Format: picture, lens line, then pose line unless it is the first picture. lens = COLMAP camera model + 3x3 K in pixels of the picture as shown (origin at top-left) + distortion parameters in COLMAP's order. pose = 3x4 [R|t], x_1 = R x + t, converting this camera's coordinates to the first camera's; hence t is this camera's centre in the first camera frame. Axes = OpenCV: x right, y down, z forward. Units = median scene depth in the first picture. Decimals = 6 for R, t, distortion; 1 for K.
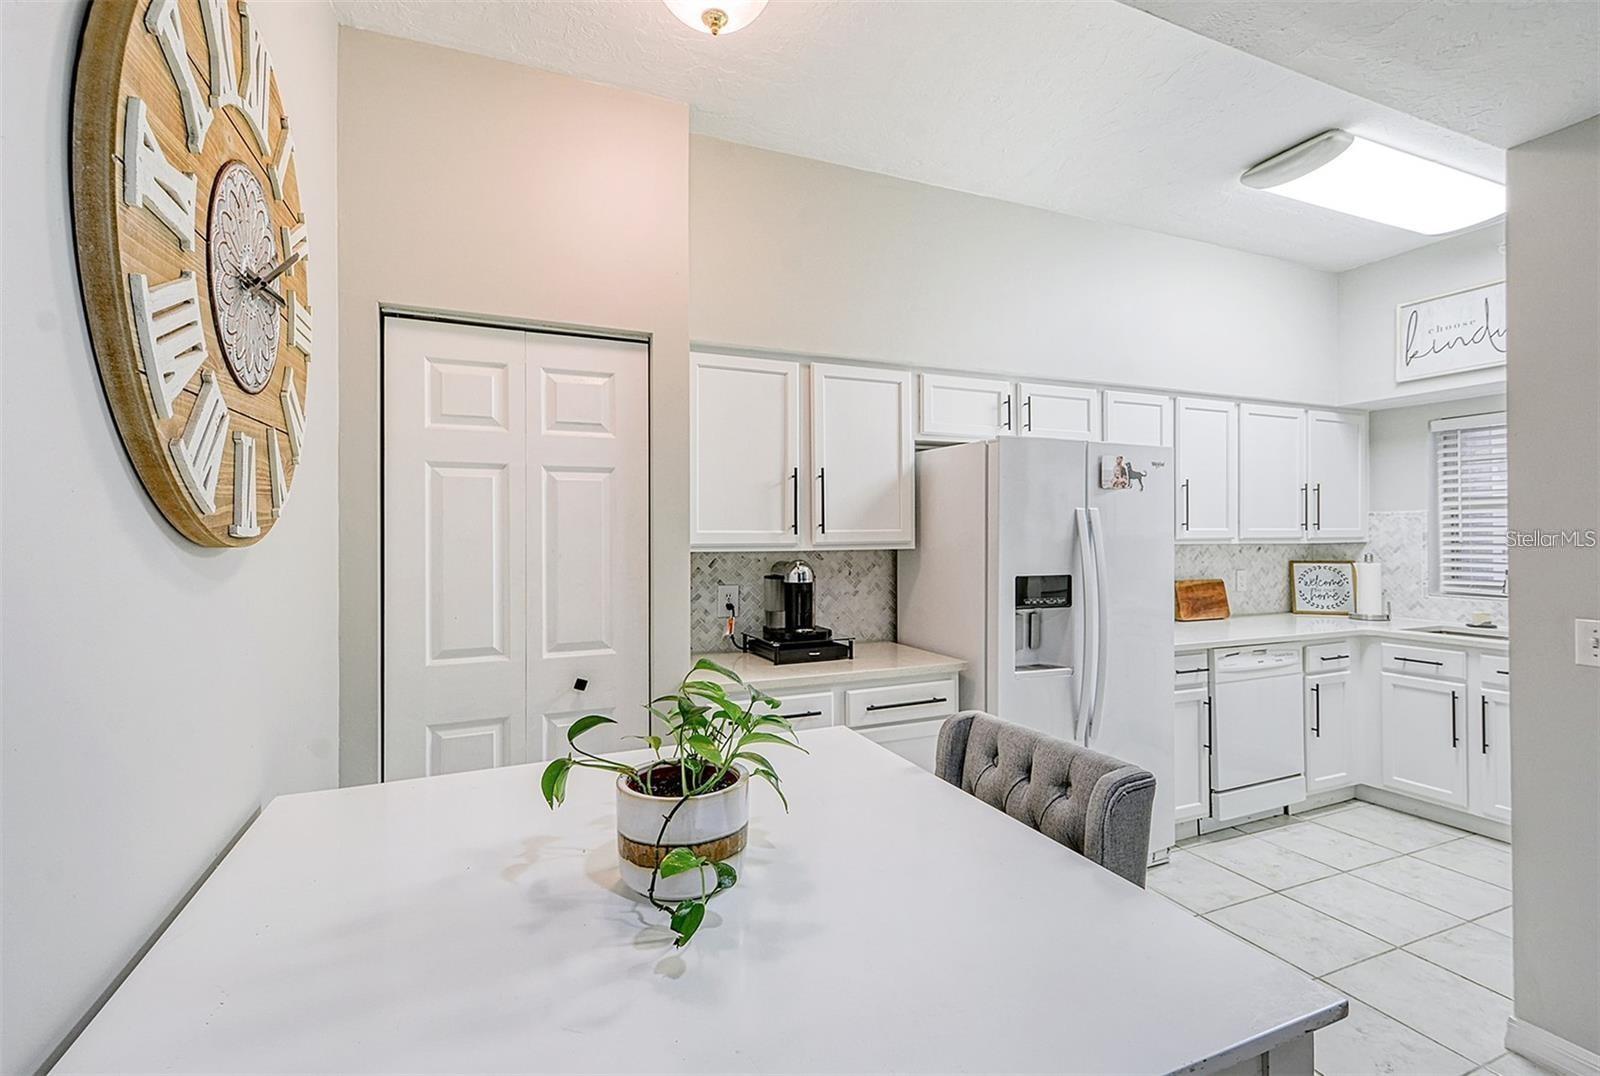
lens RADIAL K [[756.4, 0, 824.2], [0, 756.4, 535.6], [0, 0, 1]] dist [0.002658, -0.000015]
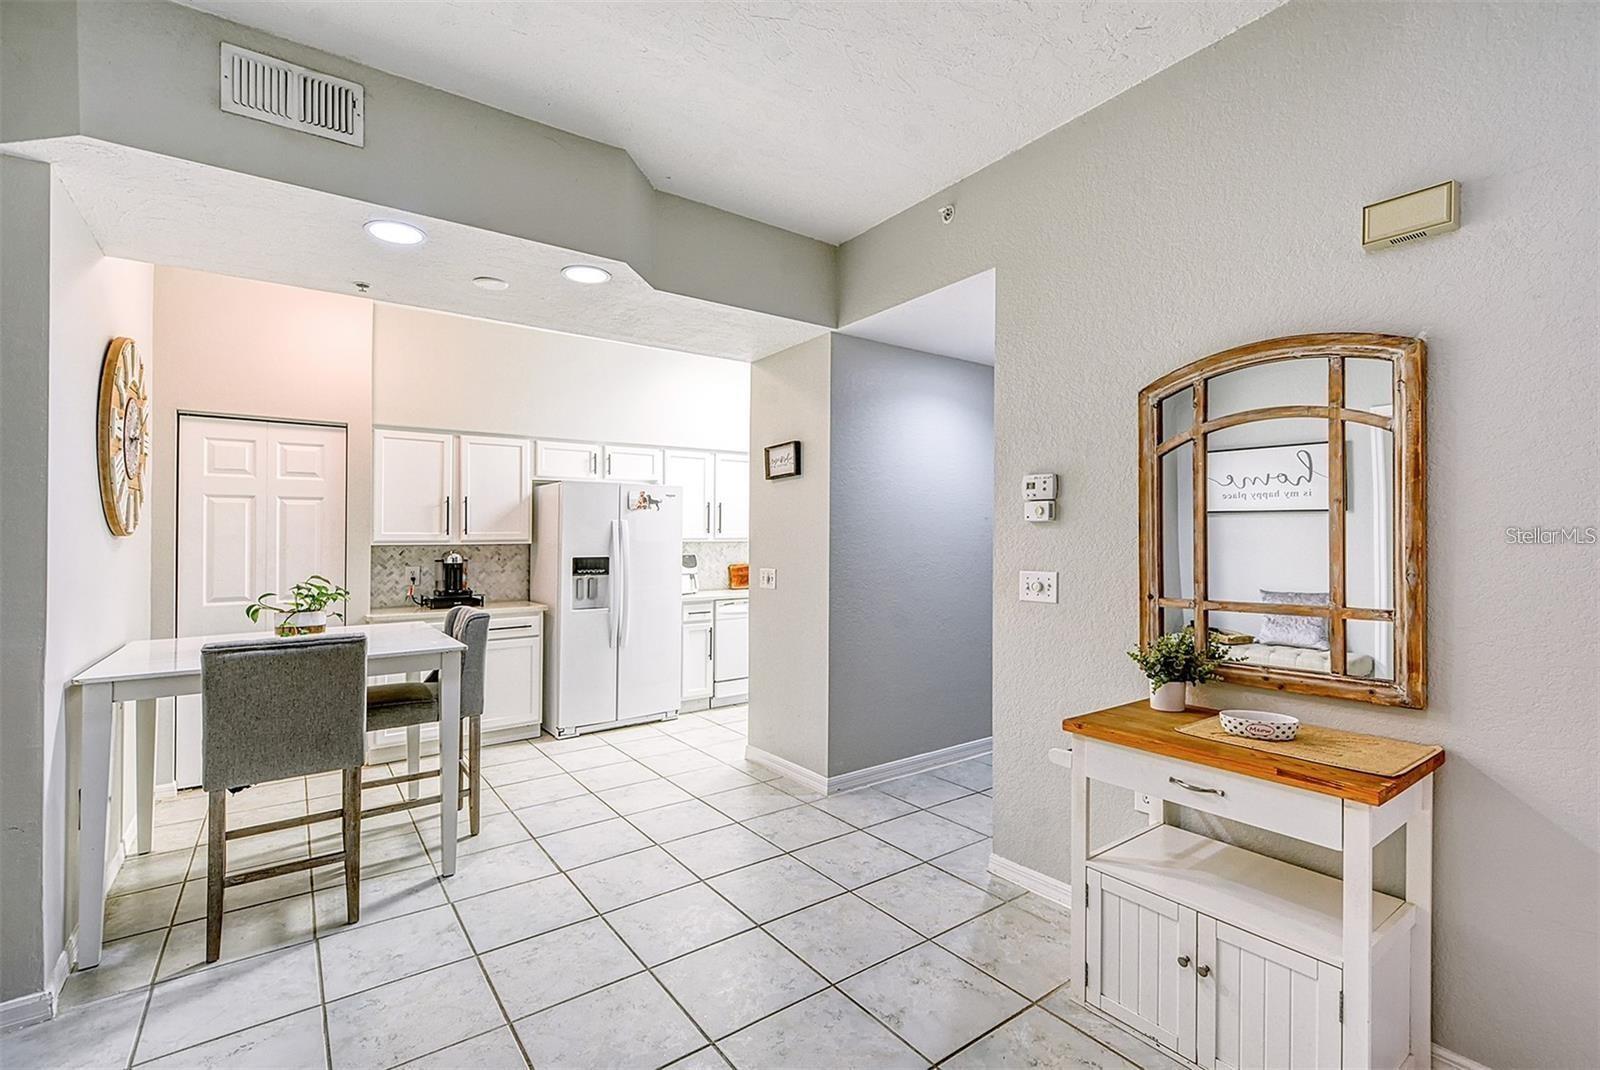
lens RADIAL K [[716.9, 0, 792.1], [0, 716.9, 530.7], [0, 0, 1]] dist [-0.001495, -0.000715]
pose [[0.978793, 0.000160, 0.204854, 0.406158], [0.003082, 0.999875, -0.015506, 0.016936], [-0.204831, 0.015809, 0.978670, -0.782355]]
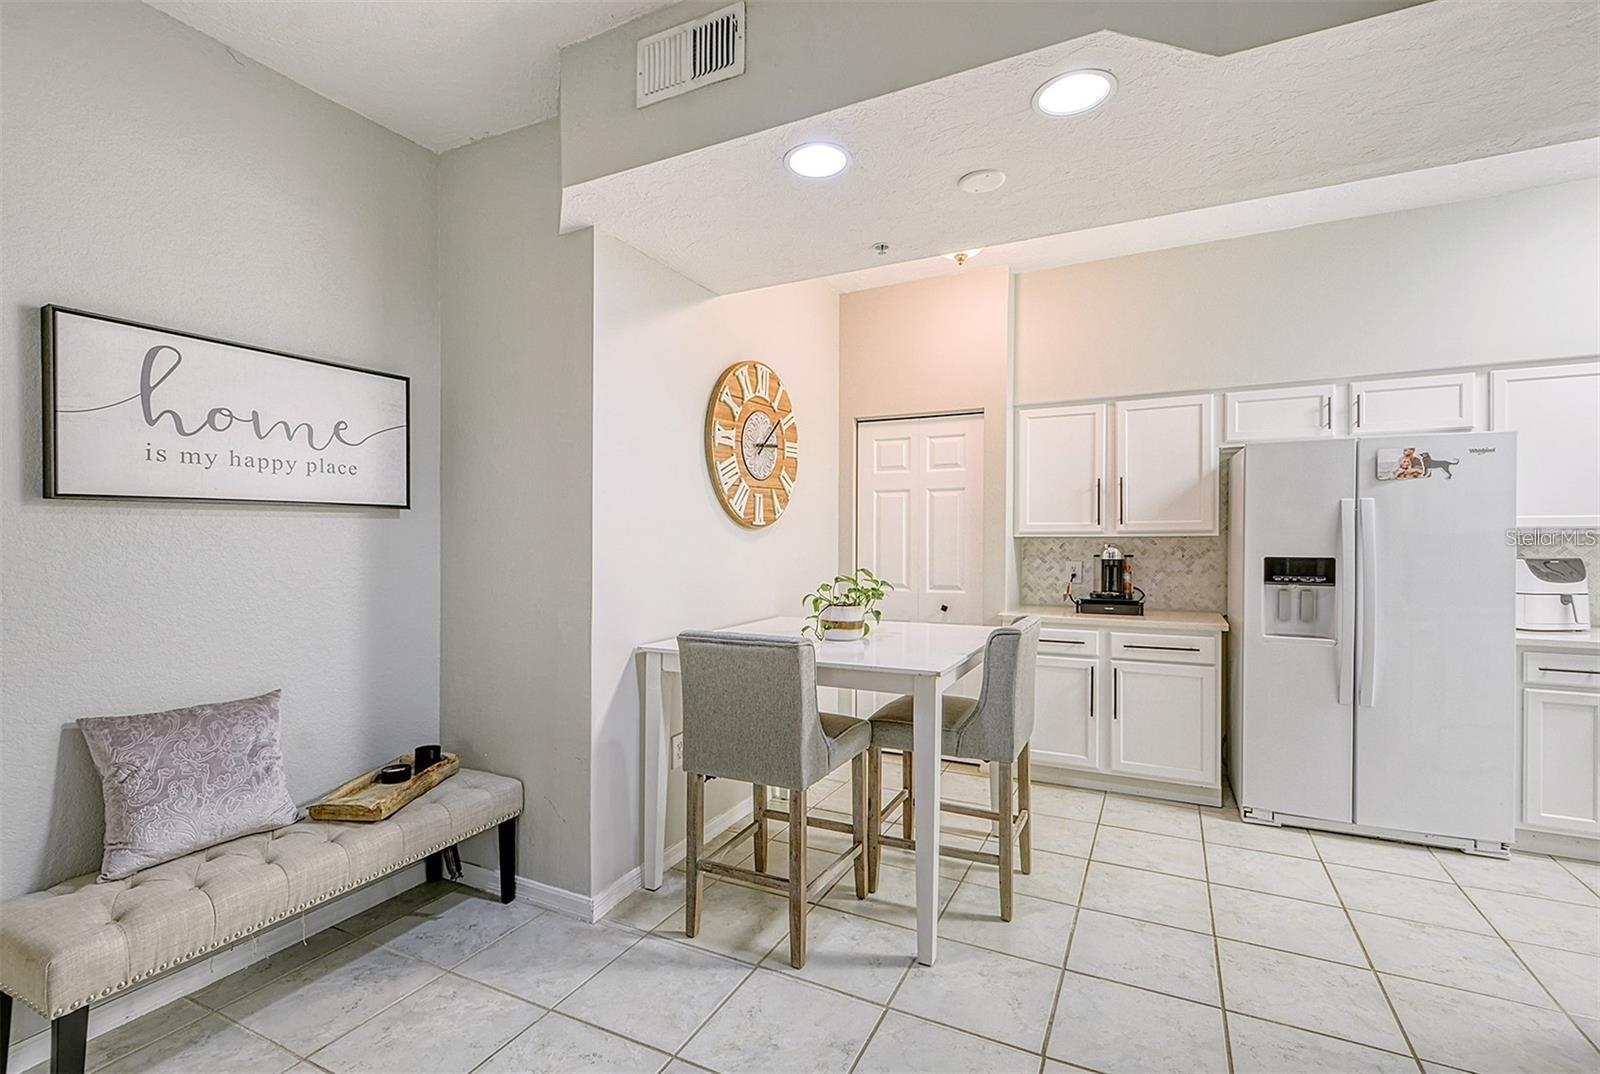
lens RADIAL K [[707.2, 0, 774.1], [0, 707.2, 529.2], [0, 0, 1]] dist [0.009681, -0.000476]
pose [[0.630653, -0.005609, -0.776044, 0.628845], [0.000453, 0.999976, -0.006859, 0.015782], [0.776065, 0.003975, 0.630641, -0.331059]]
